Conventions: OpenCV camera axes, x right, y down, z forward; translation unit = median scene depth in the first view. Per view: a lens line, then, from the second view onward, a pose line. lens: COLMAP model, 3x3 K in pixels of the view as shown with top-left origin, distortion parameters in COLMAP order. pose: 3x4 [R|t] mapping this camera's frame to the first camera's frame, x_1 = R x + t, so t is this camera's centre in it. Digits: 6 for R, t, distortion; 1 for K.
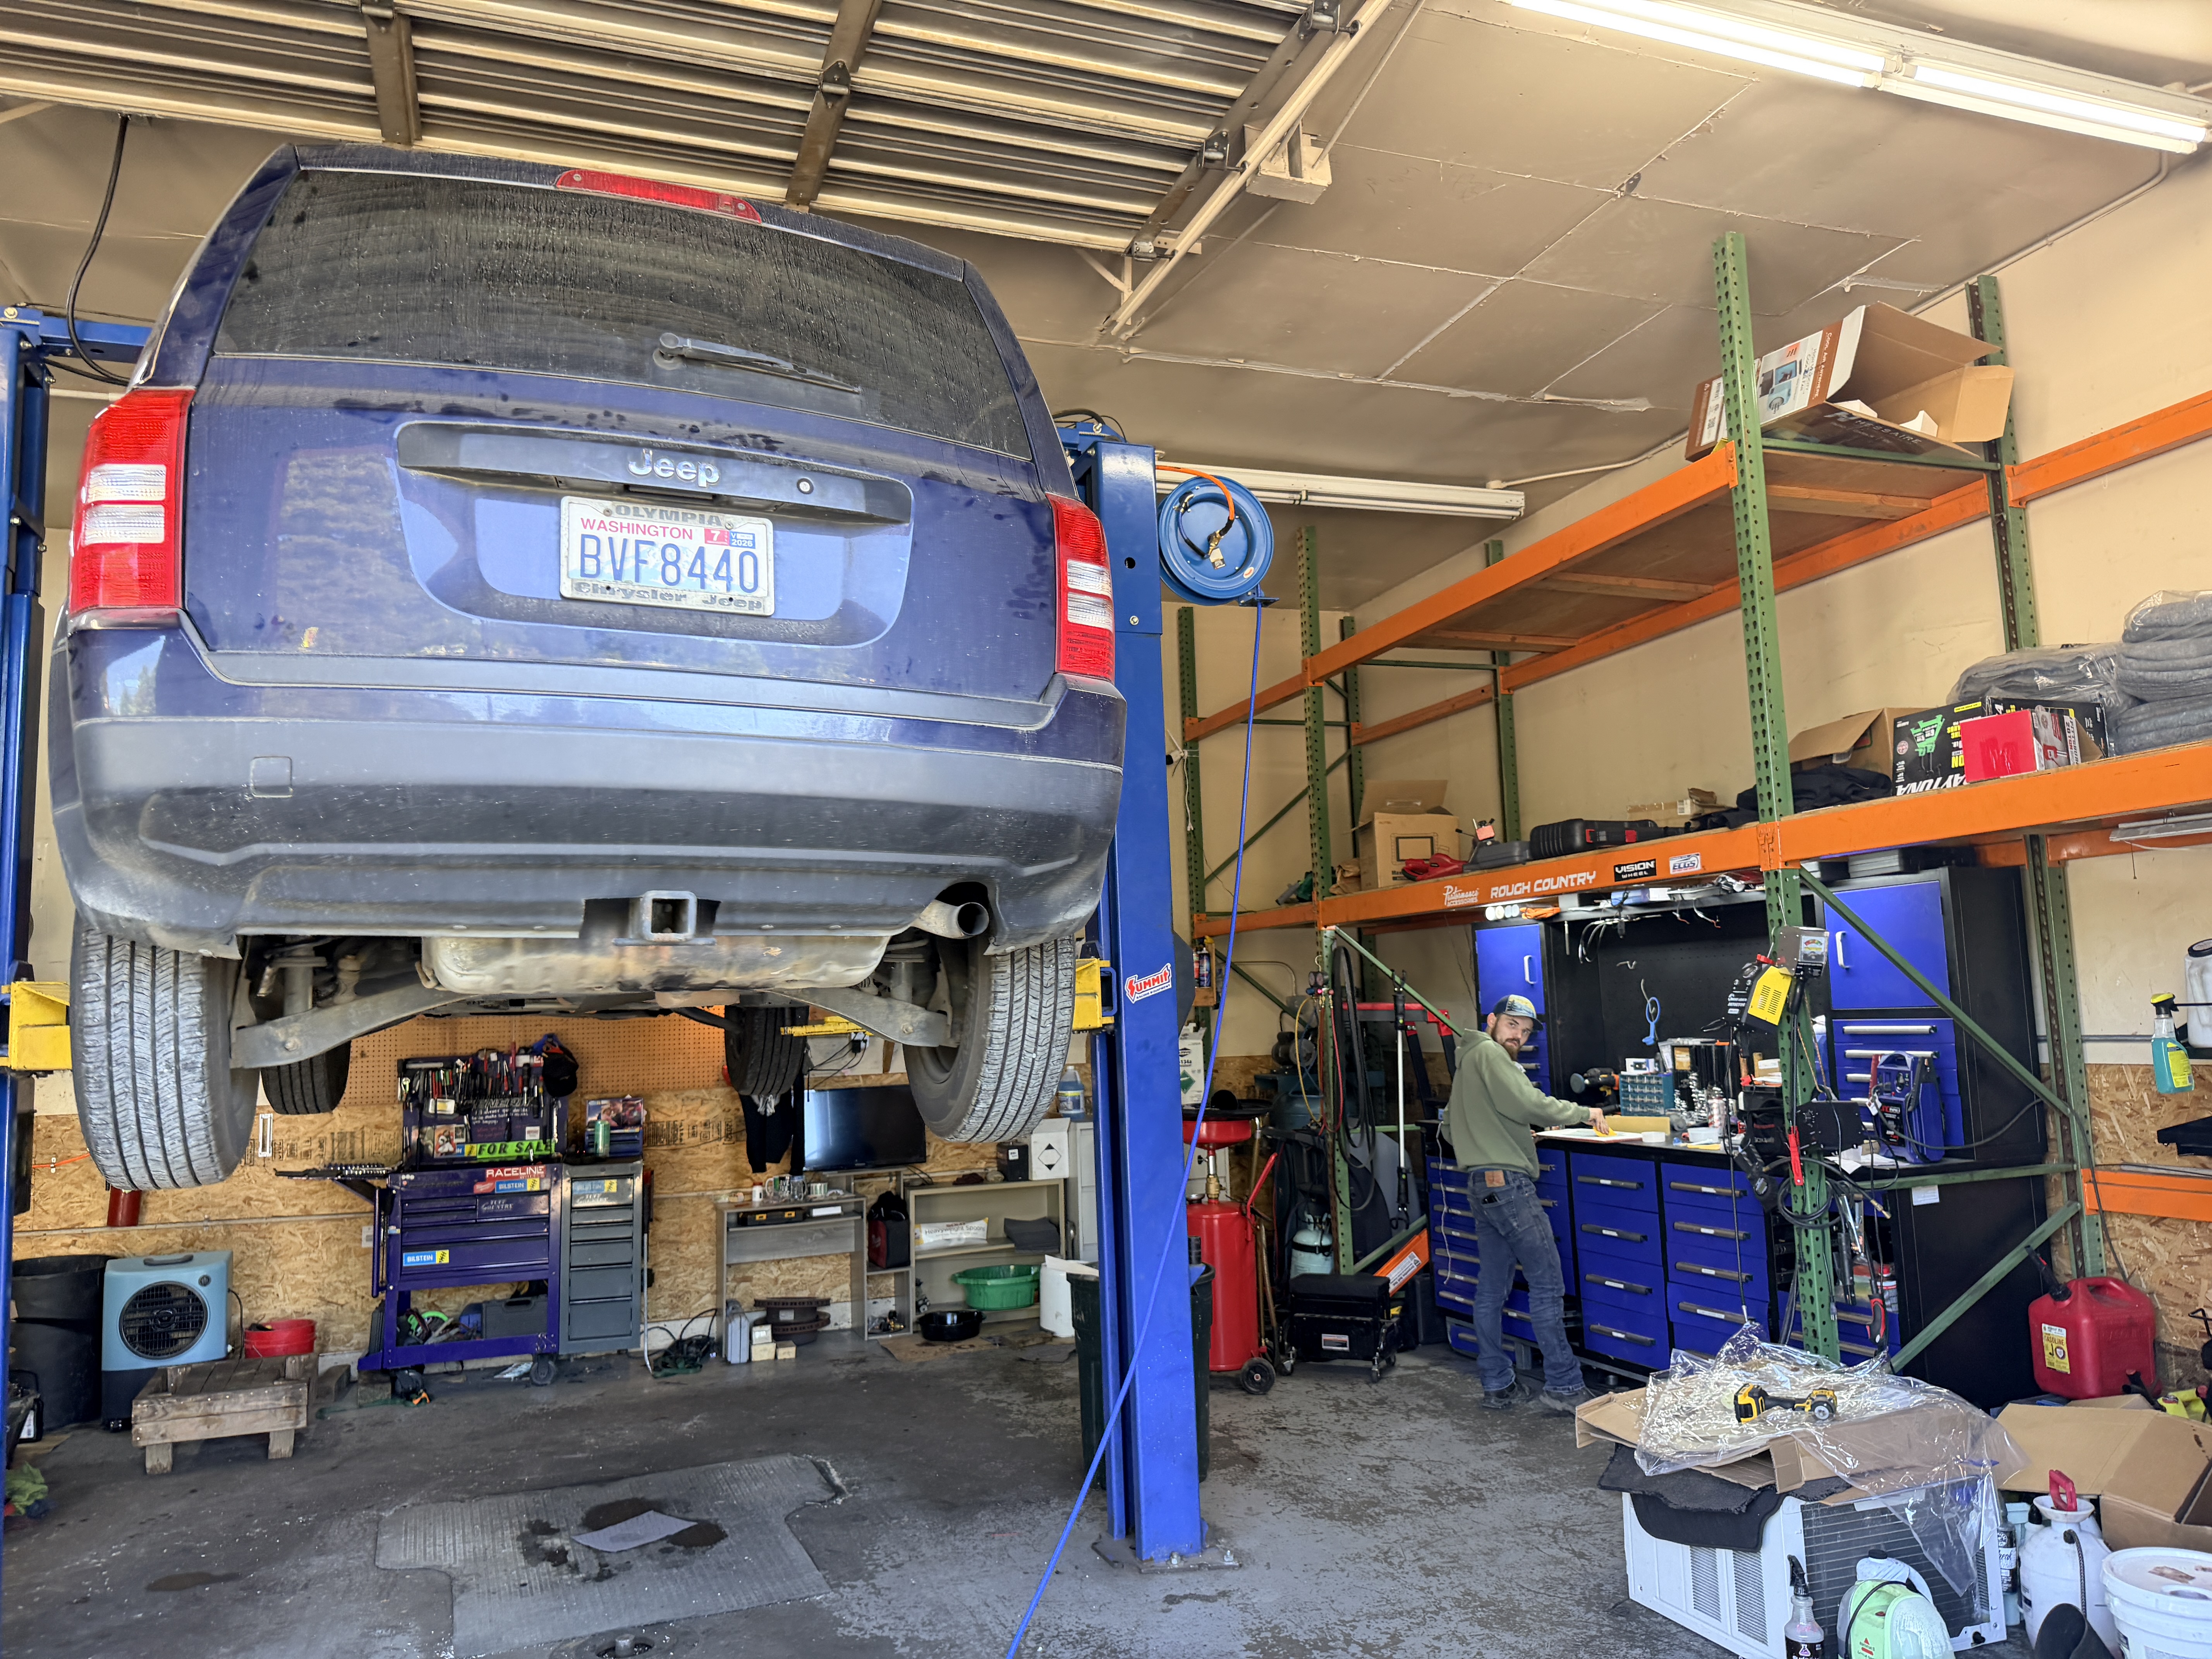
lens RADIAL K [[1533.3, 0, 1106.0], [0, 1533.3, 829.5], [0, 0, 1]] dist [0.075394, -0.089147]
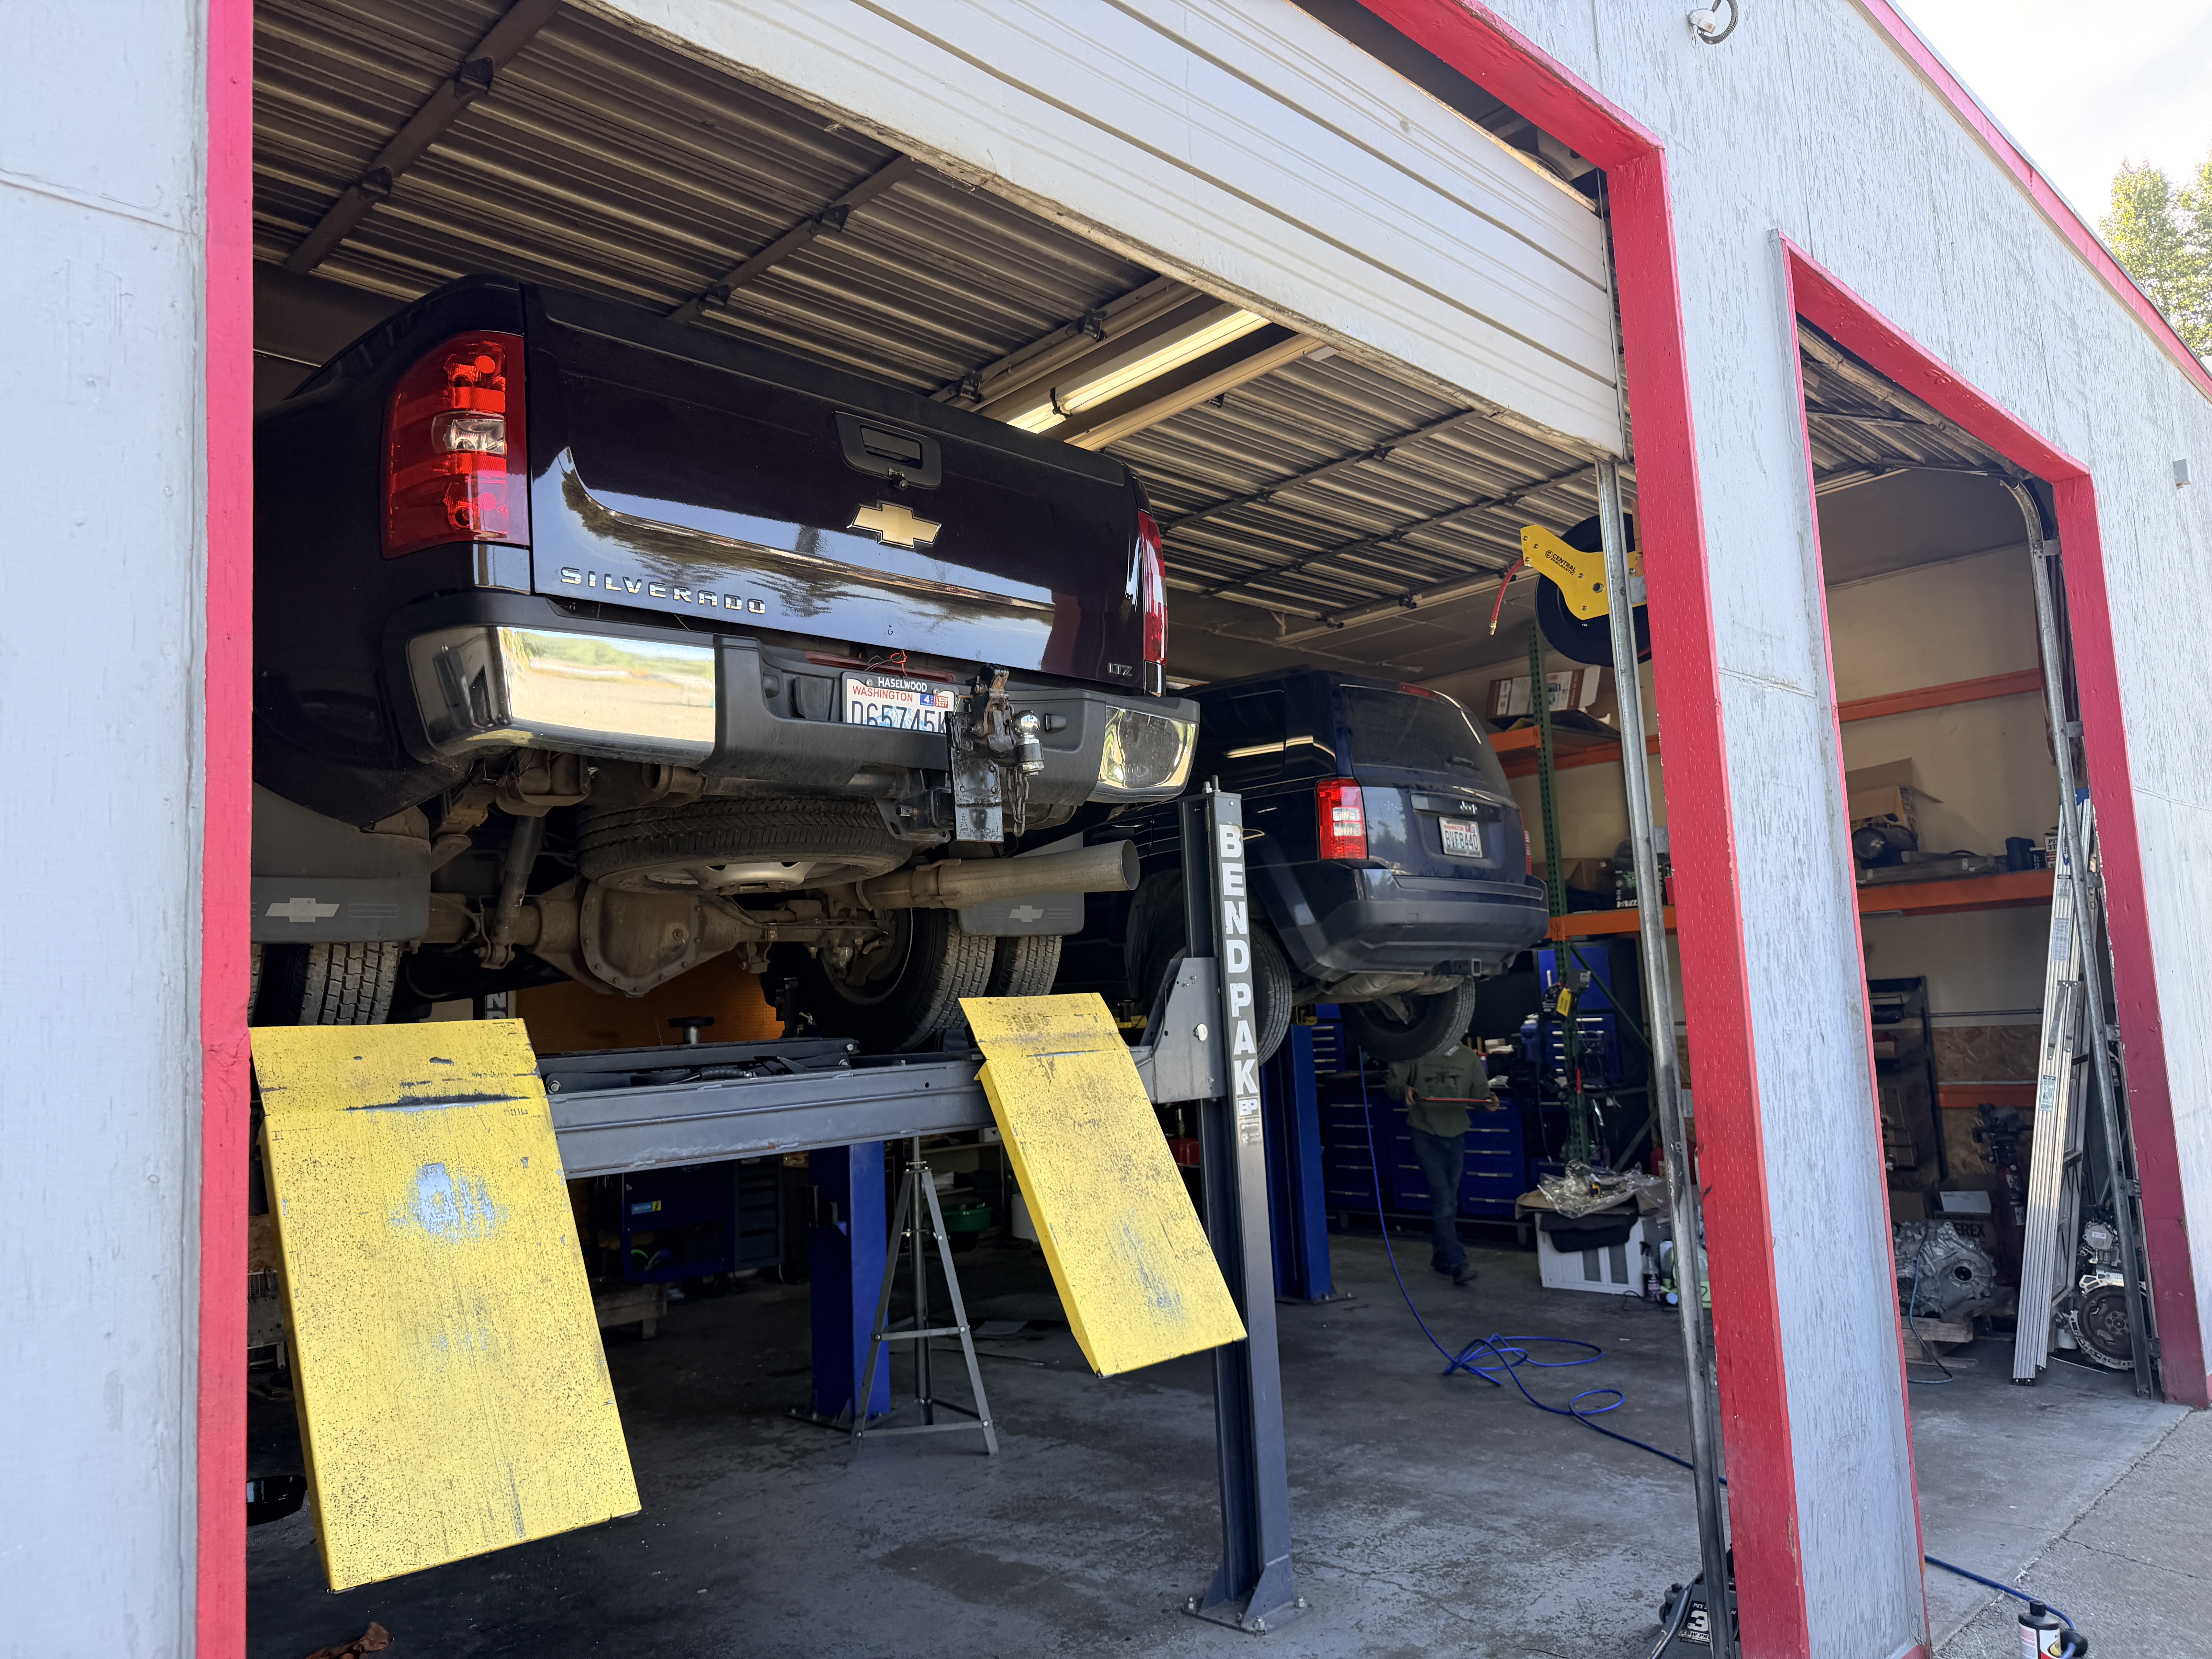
lens RADIAL K [[1549.7, 0, 1078.8], [0, 1549.7, 838.5], [0, 0, 1]] dist [0.079692, -0.132820]
pose [[0.910616, 0.037521, 0.411546, -1.036458], [-0.032001, 0.999282, -0.020299, -0.047853], [-0.412012, 0.005314, 0.911163, -0.632346]]
